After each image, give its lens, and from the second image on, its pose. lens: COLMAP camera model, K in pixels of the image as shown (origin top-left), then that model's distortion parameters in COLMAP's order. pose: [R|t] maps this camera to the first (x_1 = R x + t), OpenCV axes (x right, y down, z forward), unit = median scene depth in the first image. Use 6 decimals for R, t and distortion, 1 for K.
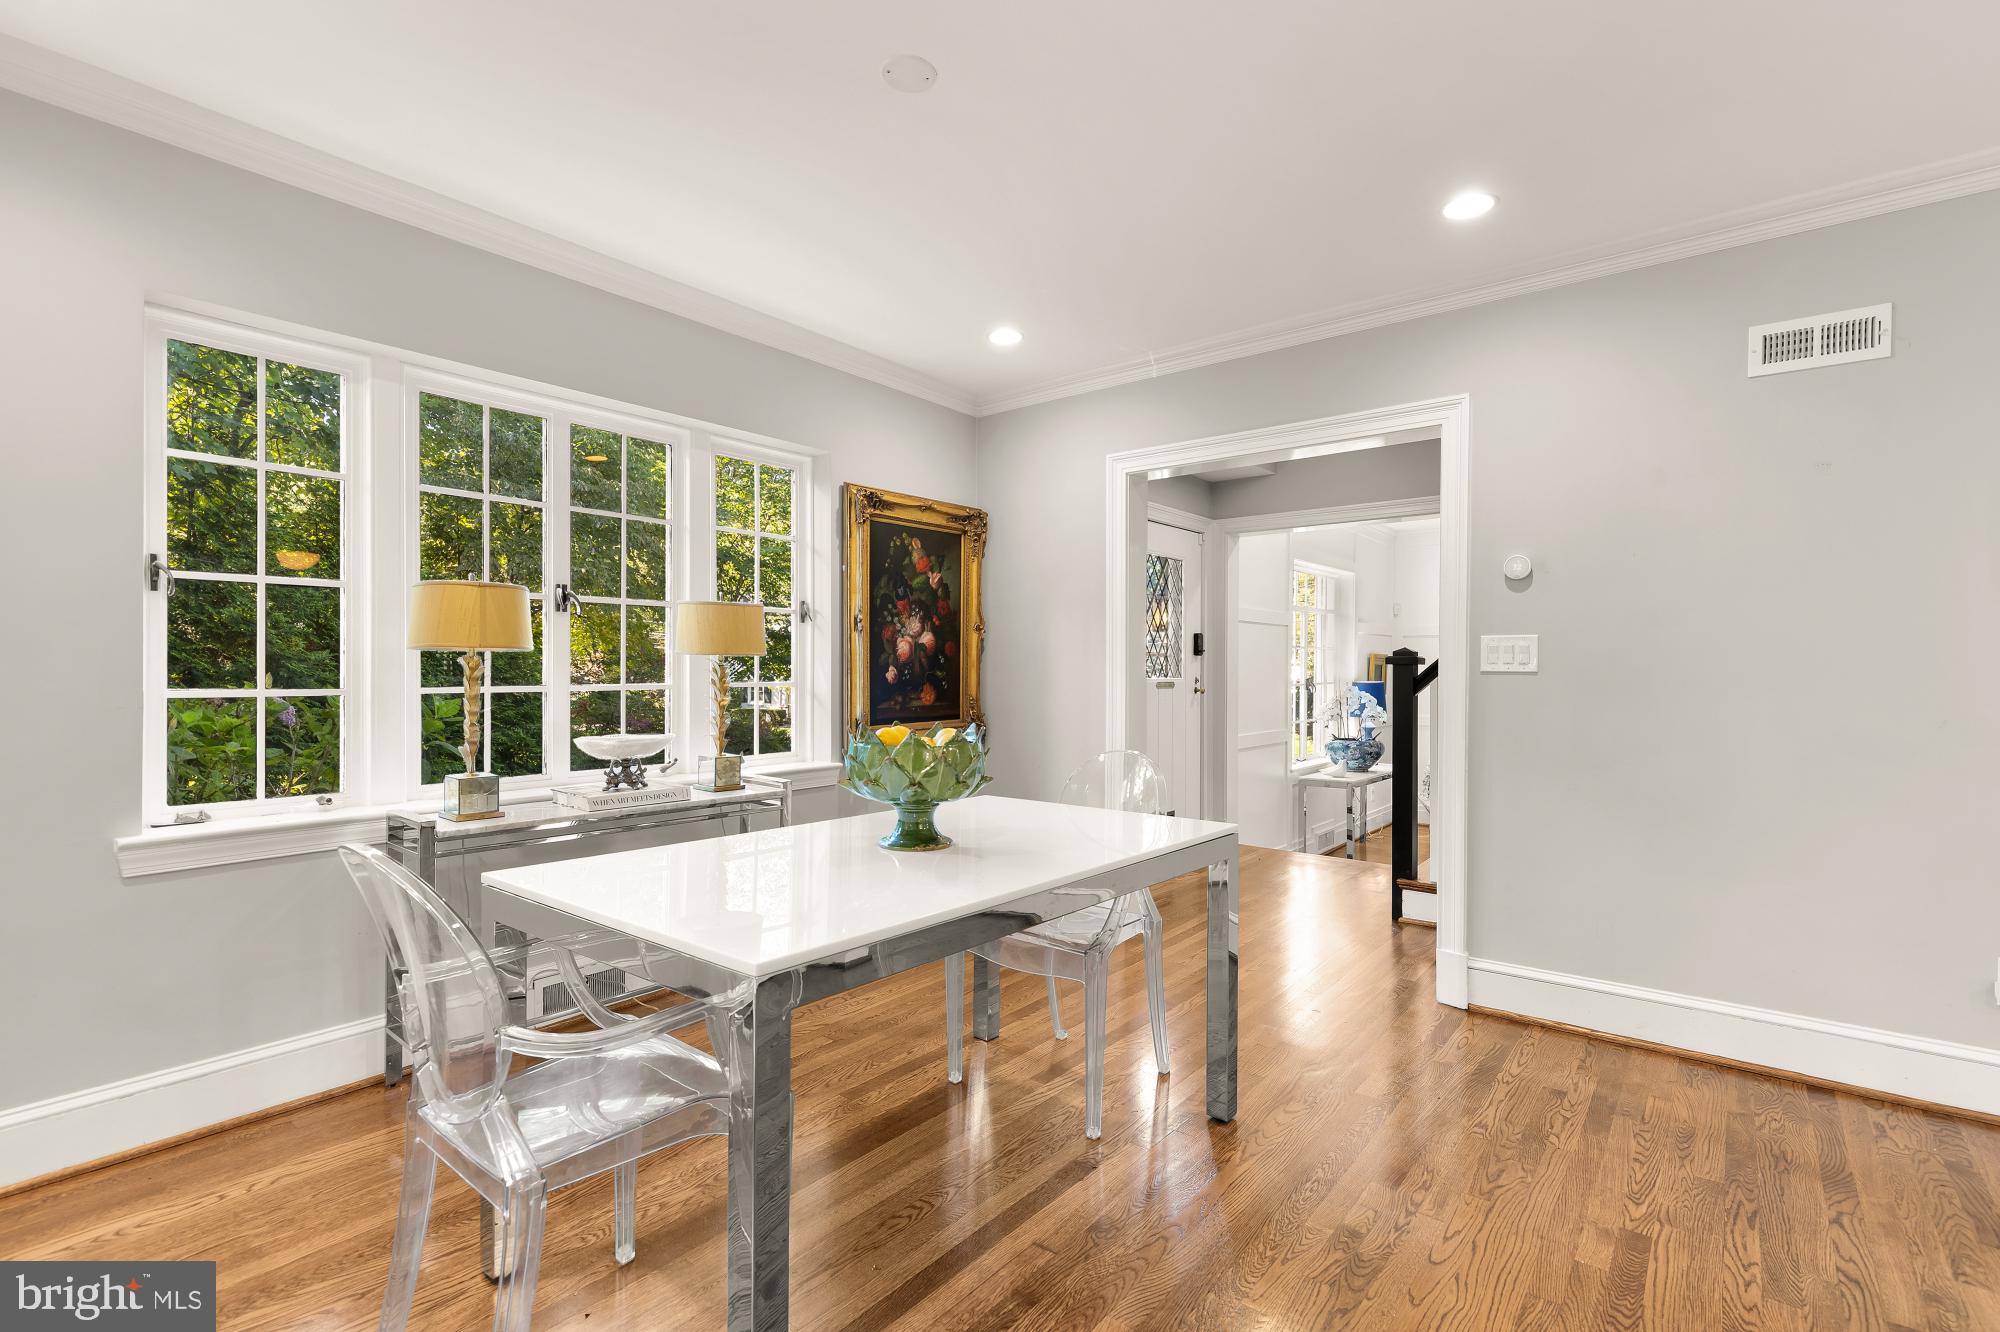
lens RADIAL K [[912.6, 0, 997.7], [0, 912.6, 675.6], [0, 0, 1]] dist [0.001460, -0.000420]
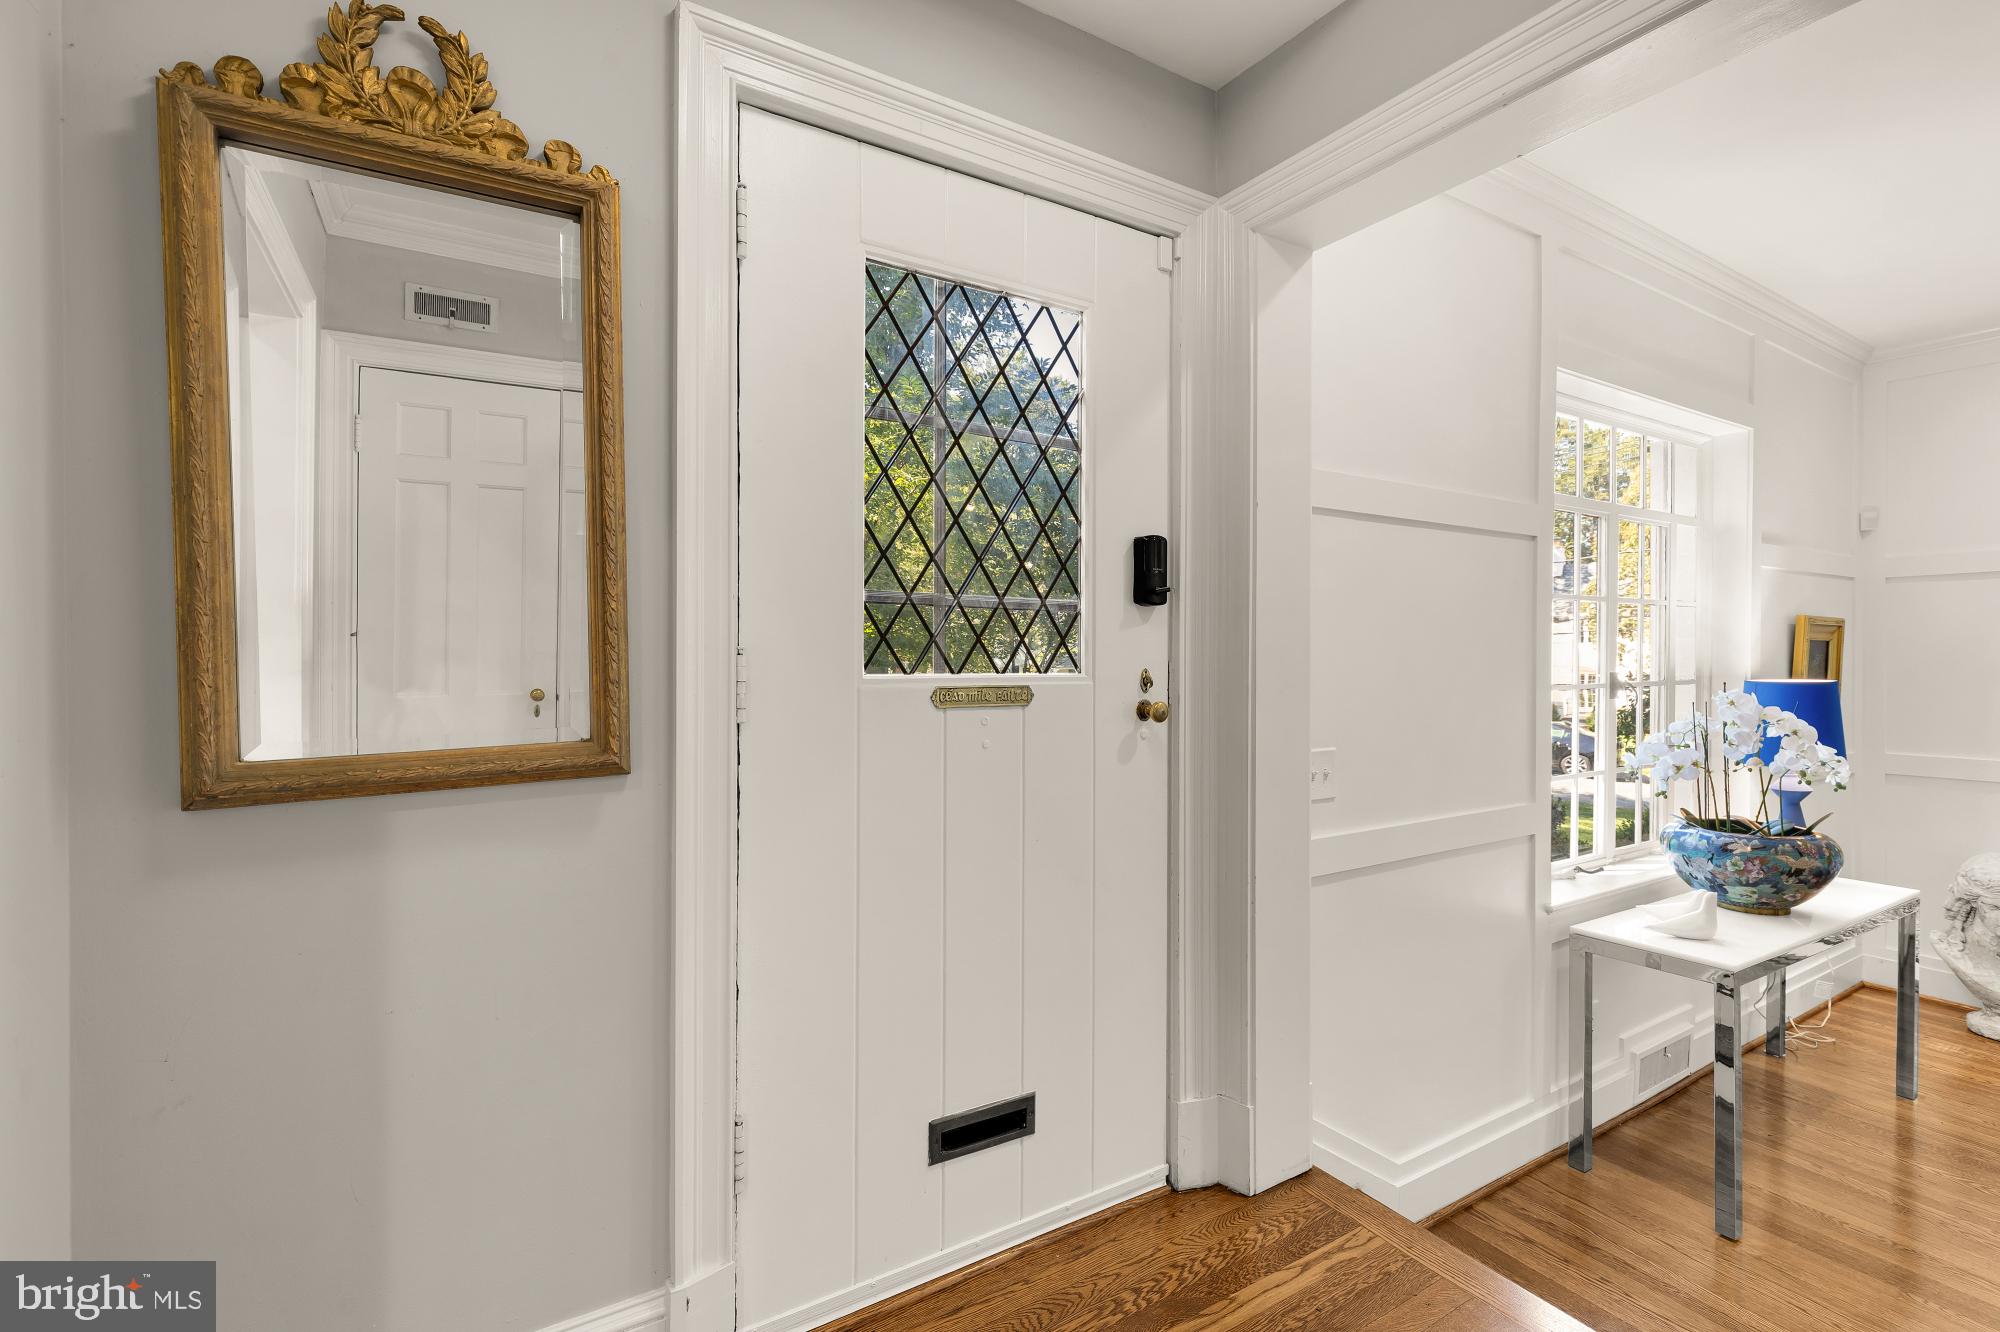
lens RADIAL K [[909.4, 0, 1008.5], [0, 909.4, 663.7], [0, 0, 1]] dist [0.000147, 0.000210]
pose [[0.947653, 0.000570, -0.319302, 0.215341], [-0.000805, 0.999999, -0.000606, -0.000558], [0.319302, 0.000831, 0.947653, 0.529526]]
